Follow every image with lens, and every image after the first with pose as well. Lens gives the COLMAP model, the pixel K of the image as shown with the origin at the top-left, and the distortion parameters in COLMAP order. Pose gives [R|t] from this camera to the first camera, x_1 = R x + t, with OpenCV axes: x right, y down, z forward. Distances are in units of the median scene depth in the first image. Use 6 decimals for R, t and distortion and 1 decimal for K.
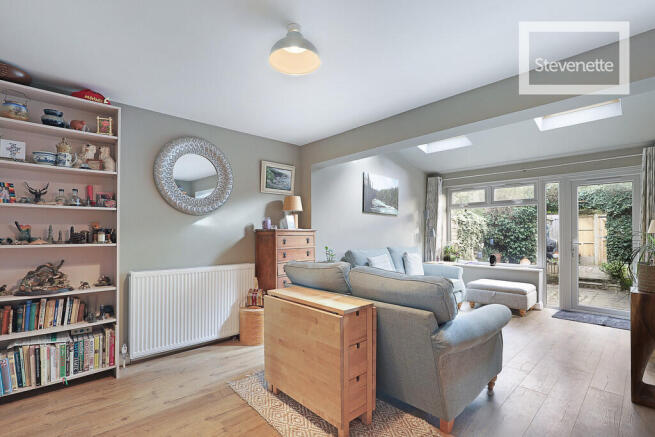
lens RADIAL K [[306.4, 0, 336.8], [0, 306.4, 232.8], [0, 0, 1]] dist [-0.003811, -0.000085]
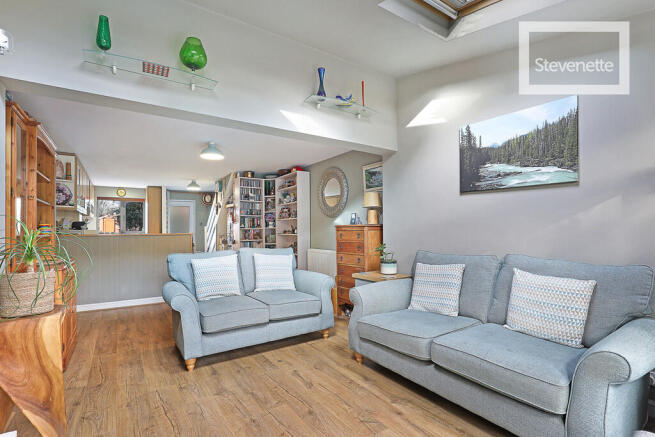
lens RADIAL K [[306.4, 0, 326.8], [0, 306.4, 223.3], [0, 0, 1]] dist [-0.003811, -0.000085]
pose [[-0.185470, -0.015467, -0.982528, 0.713848], [0.008420, 0.999814, -0.017329, 0.000893], [0.982614, -0.011487, -0.185305, 0.825086]]
